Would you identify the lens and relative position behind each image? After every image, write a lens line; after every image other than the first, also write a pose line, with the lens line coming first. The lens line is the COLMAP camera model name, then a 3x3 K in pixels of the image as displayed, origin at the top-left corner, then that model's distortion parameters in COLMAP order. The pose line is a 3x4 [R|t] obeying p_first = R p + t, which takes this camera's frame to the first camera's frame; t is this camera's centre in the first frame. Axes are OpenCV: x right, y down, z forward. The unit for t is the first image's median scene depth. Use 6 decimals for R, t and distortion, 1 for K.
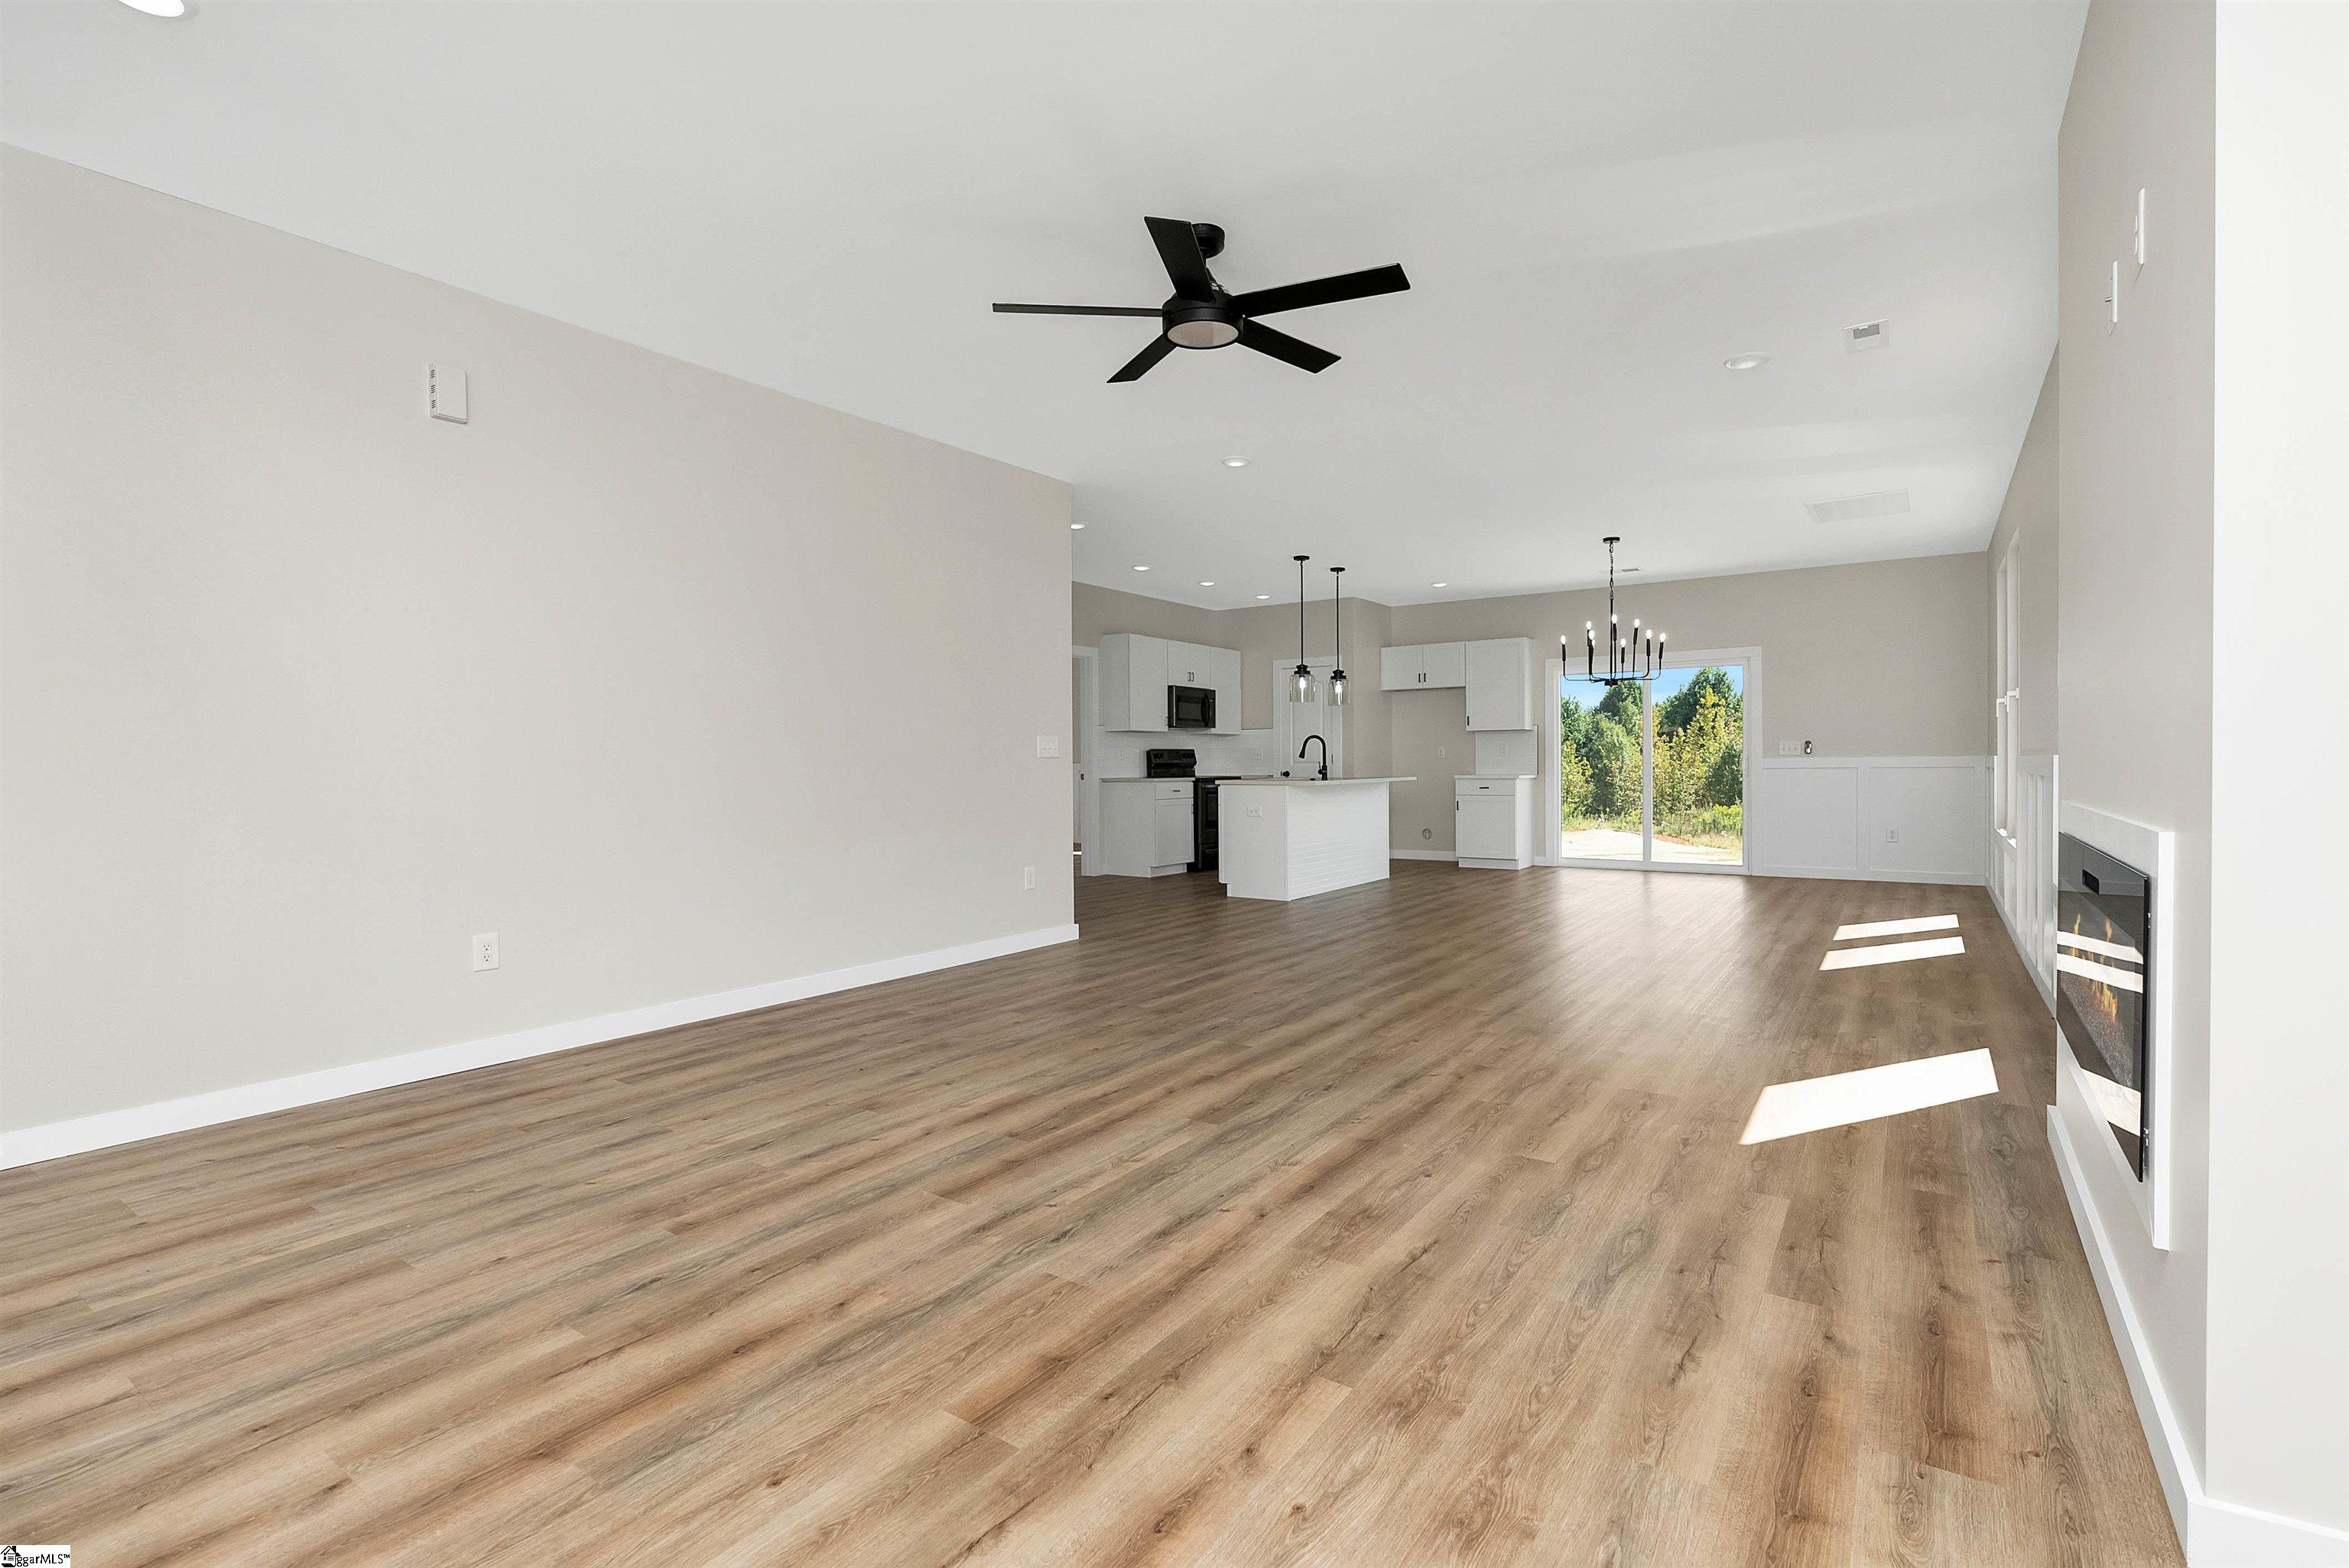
lens RADIAL K [[1050.3, 0, 1198.9], [0, 1050.3, 781.3], [0, 0, 1]] dist [-0.000199, 0.000115]
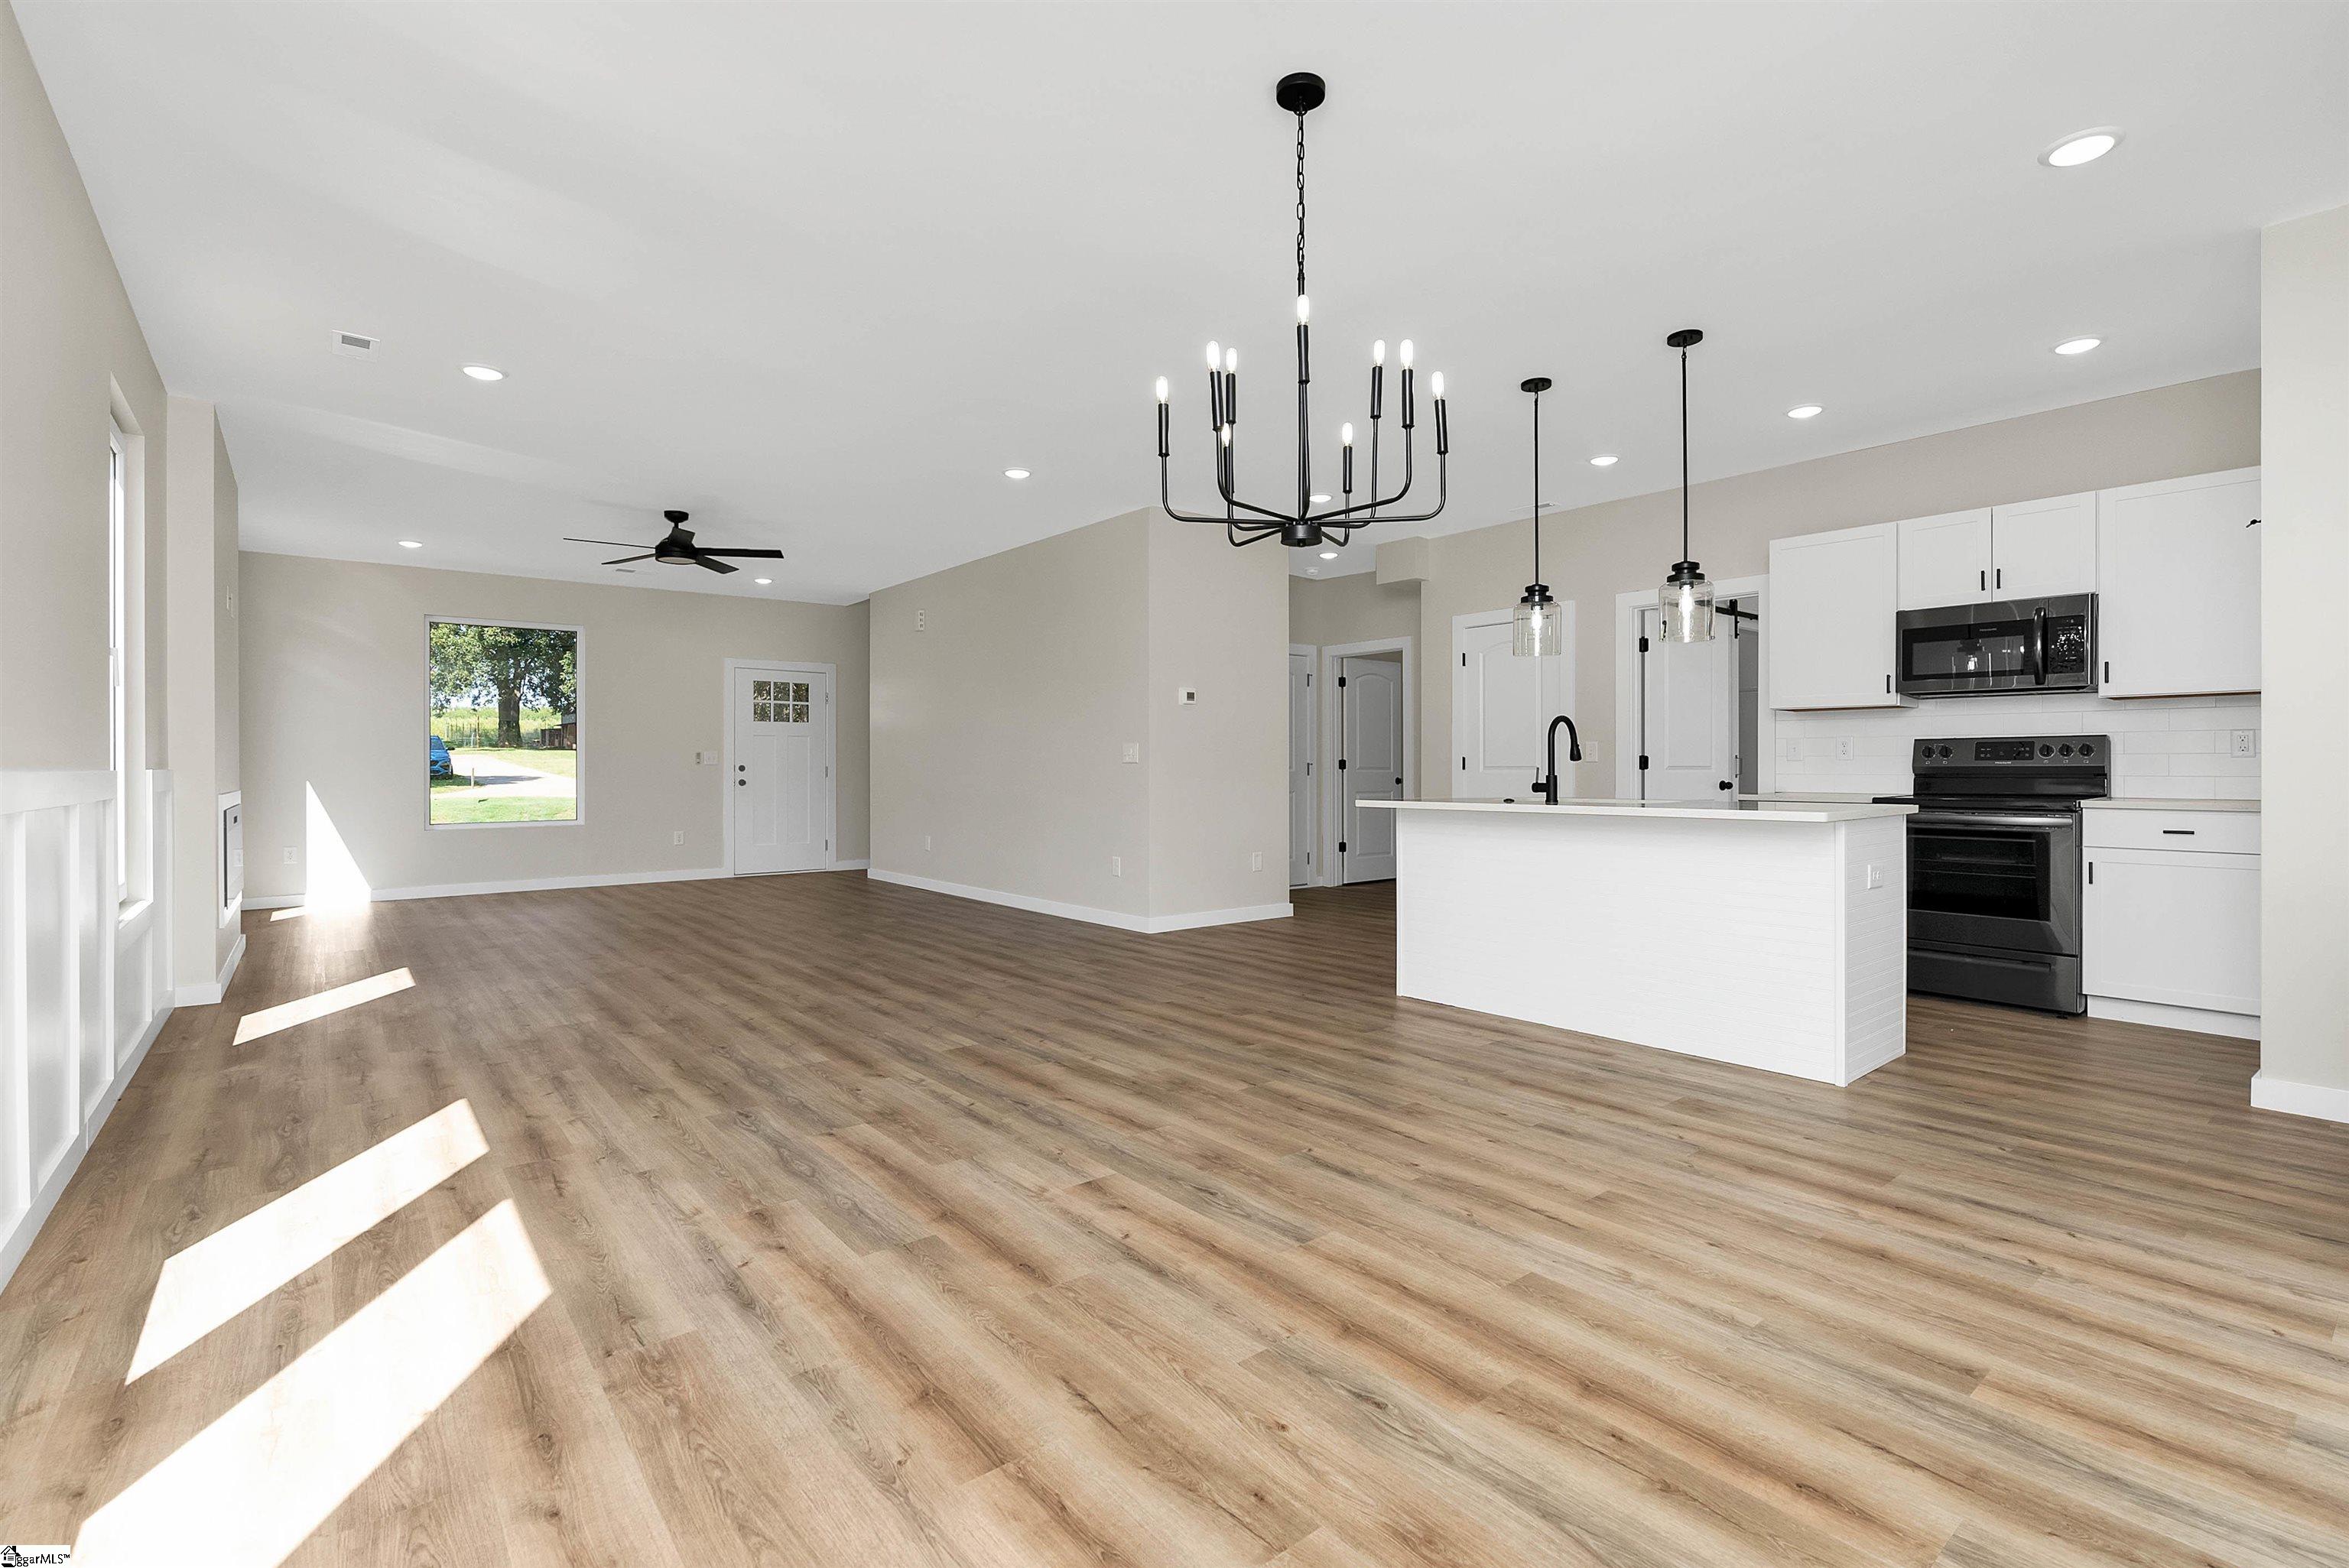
lens RADIAL K [[1065.8, 0, 1179.6], [0, 1065.8, 772.7], [0, 0, 1]] dist [-0.001621, 0.000537]
pose [[-0.288266, 0.008538, -0.957512, 0.554192], [-0.012667, 0.999839, 0.012729, -0.016962], [0.957467, 0.015798, -0.288111, 0.819013]]
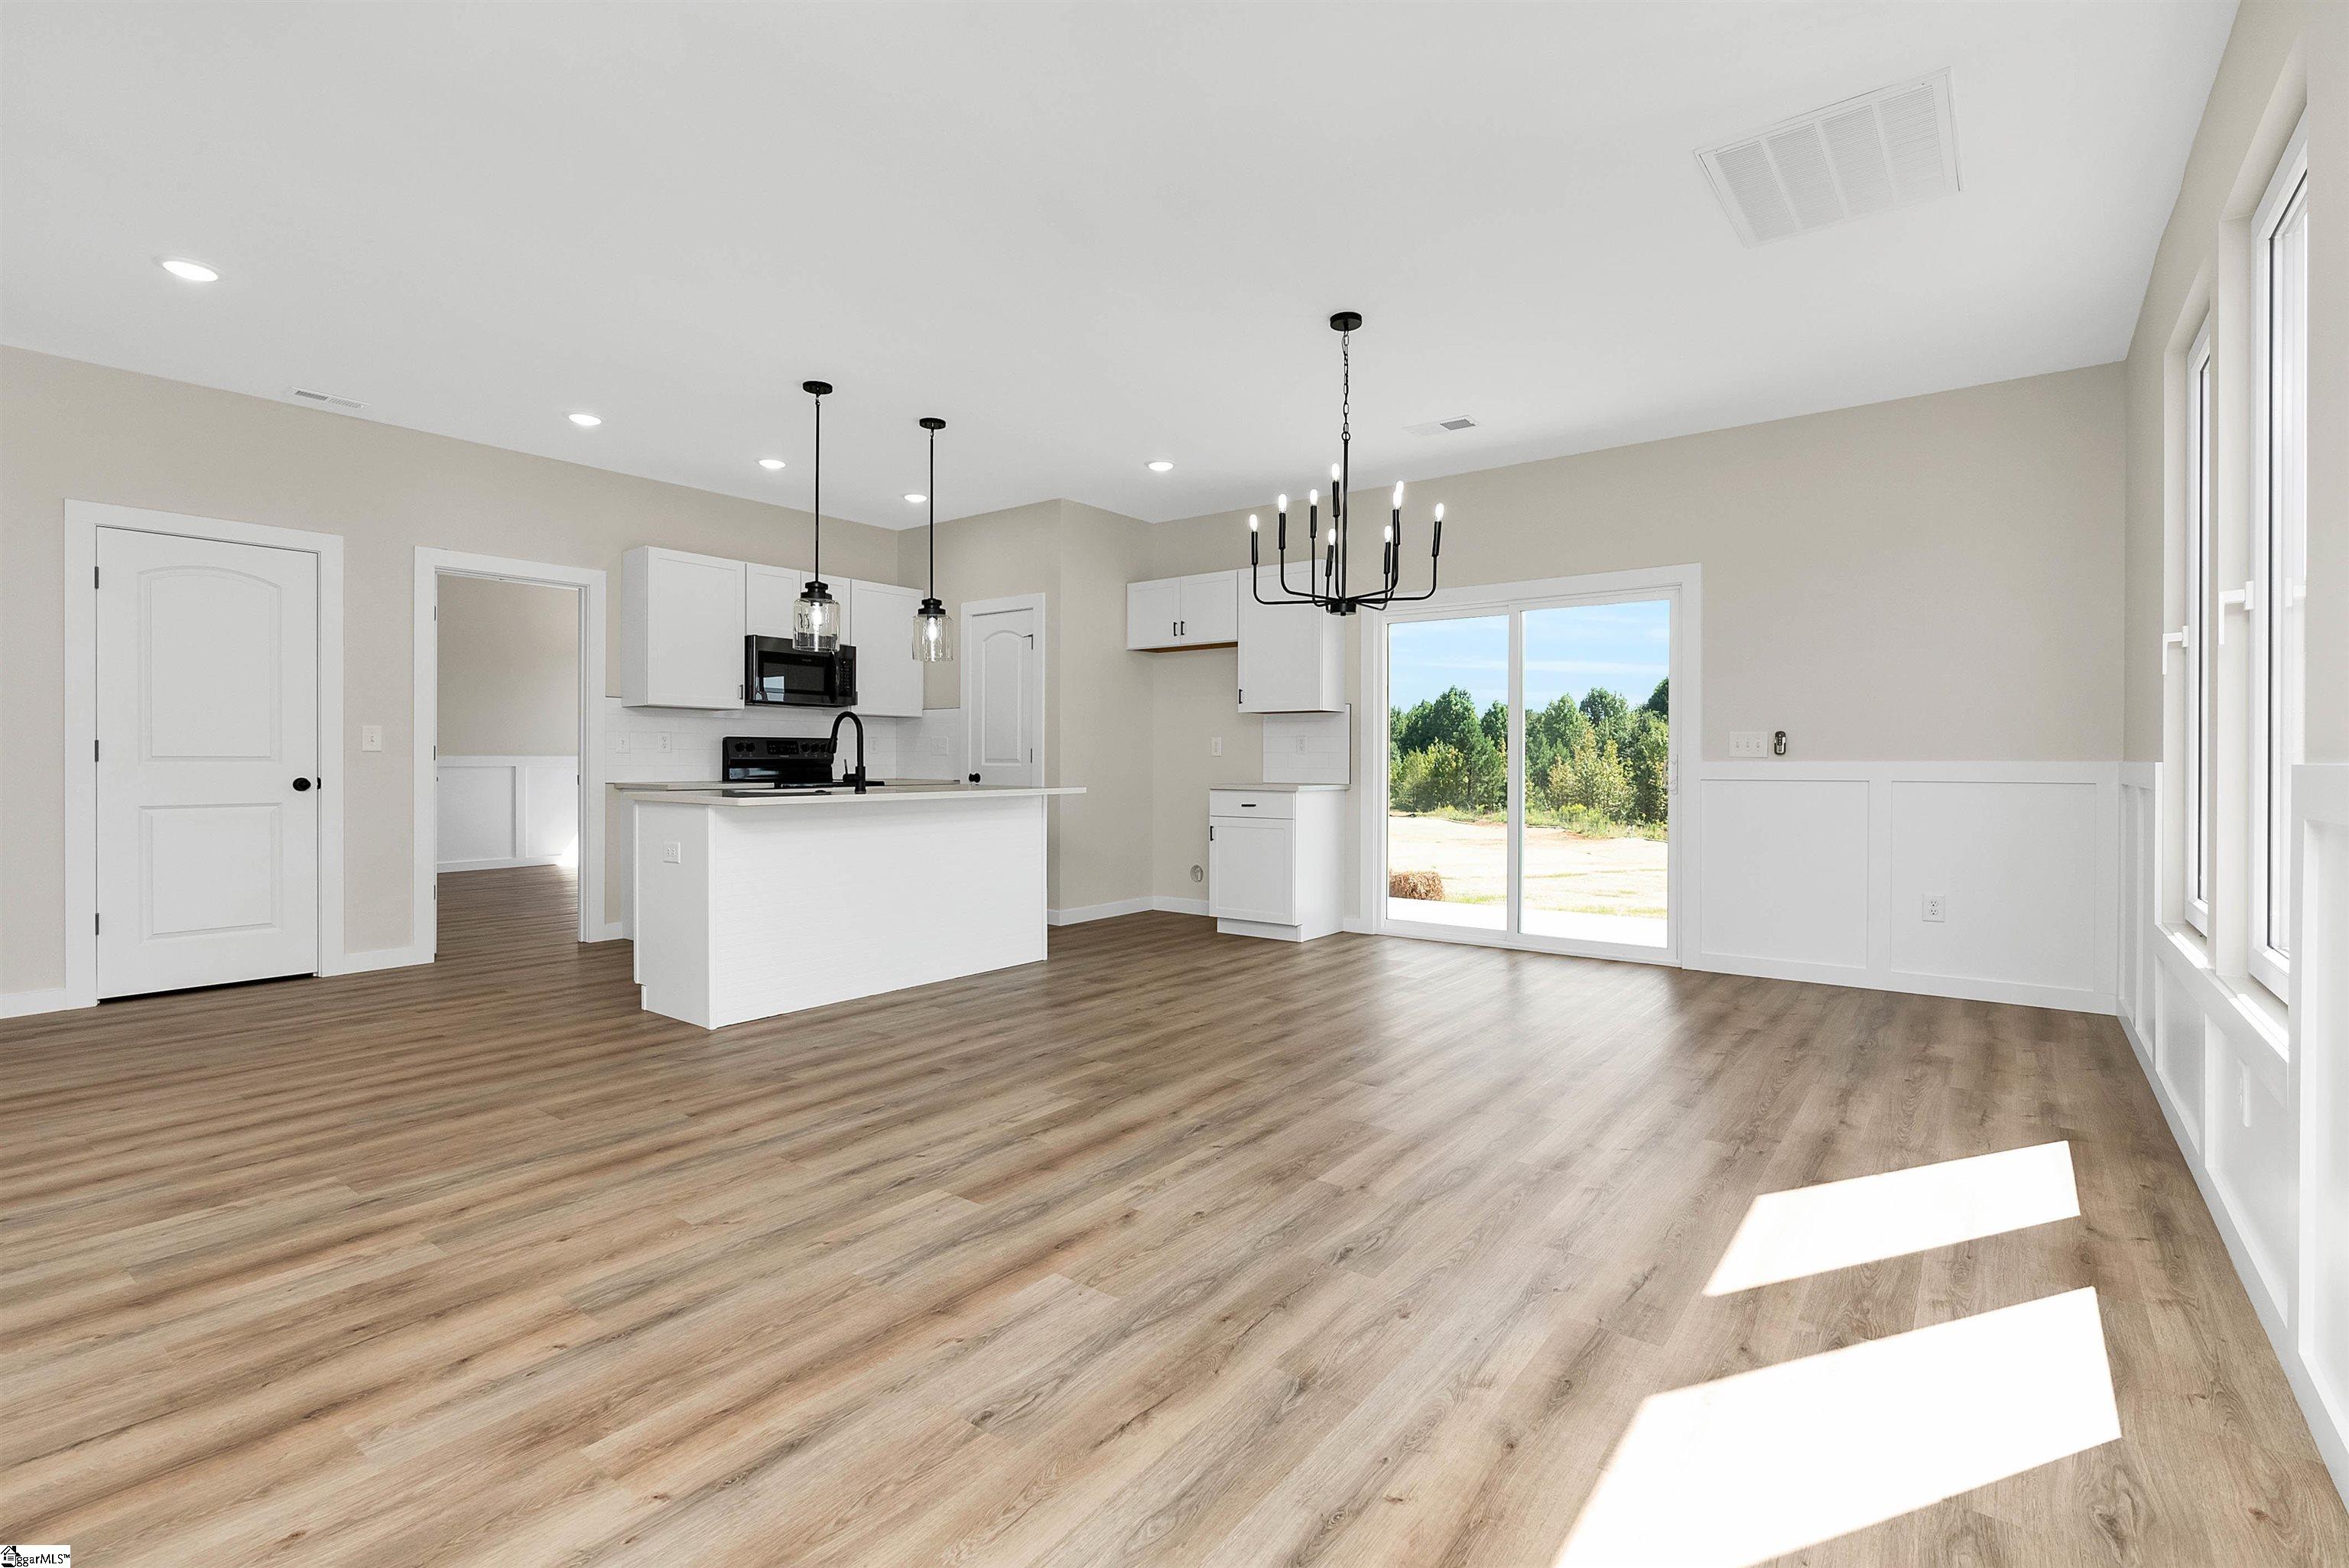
lens RADIAL K [[1065.8, 0, 1179.6], [0, 1065.8, 772.7], [0, 0, 1]] dist [-0.001621, 0.000537]
pose [[0.998441, 0.010219, -0.054874, 0.265265], [-0.010499, 0.999933, -0.004818, -0.009064], [0.054821, 0.005386, 0.998482, 0.379421]]
